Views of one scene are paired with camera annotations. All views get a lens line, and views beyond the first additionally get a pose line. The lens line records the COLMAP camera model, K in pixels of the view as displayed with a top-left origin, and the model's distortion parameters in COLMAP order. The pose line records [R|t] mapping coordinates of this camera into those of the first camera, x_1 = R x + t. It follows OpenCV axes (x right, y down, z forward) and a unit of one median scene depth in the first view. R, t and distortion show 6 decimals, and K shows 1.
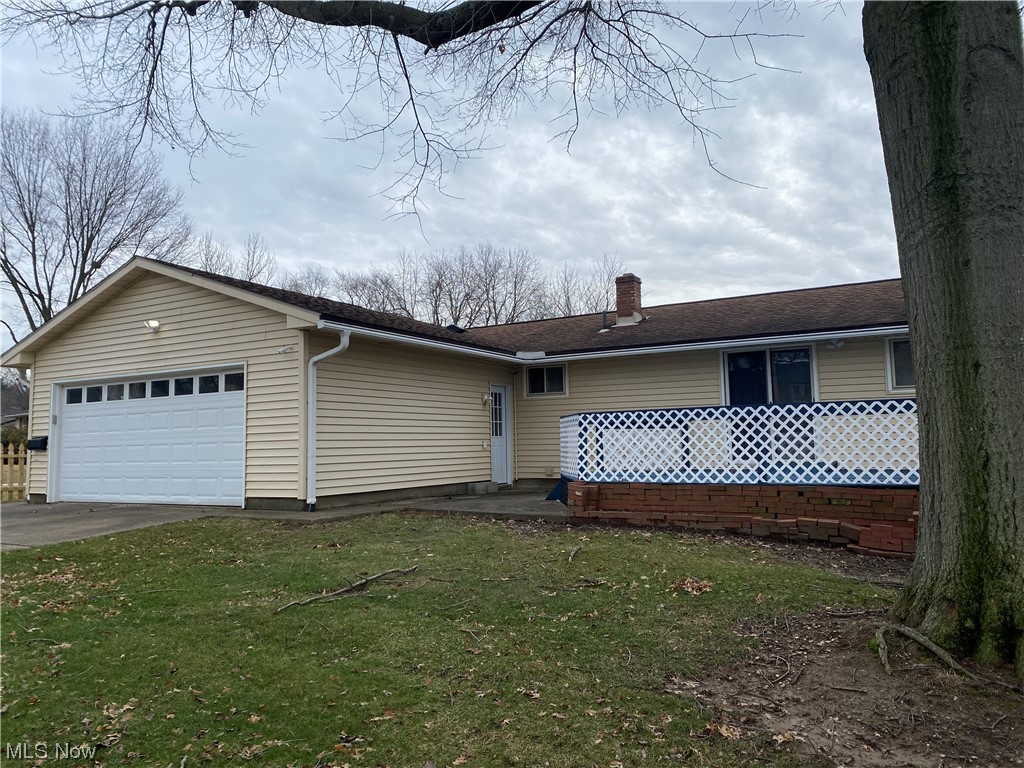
lens RADIAL K [[788.2, 0, 512.2], [0, 788.2, 386.8], [0, 0, 1]] dist [0.032396, -0.012249]
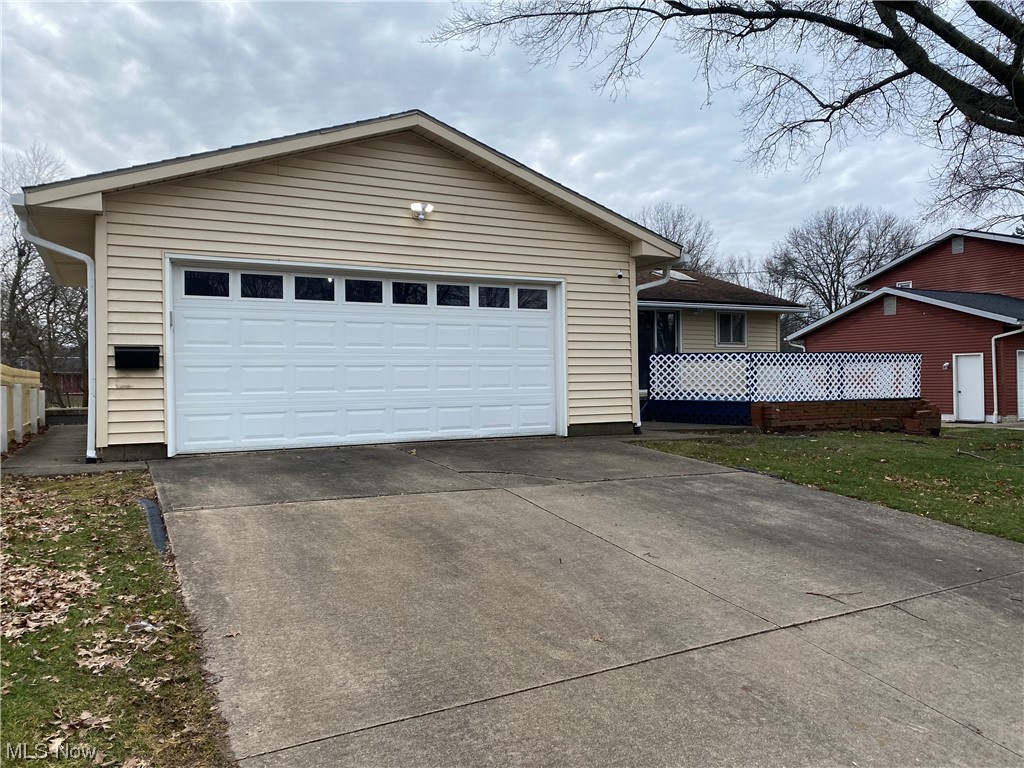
lens RADIAL K [[788.2, 0, 556.0], [0, 788.2, 375.8], [0, 0, 1]] dist [0.032396, -0.012249]
pose [[0.505223, 0.022932, 0.862684, -1.047378], [-0.059844, 0.998171, 0.008513, 0.068499], [-0.860912, -0.055927, 0.505671, 0.498200]]
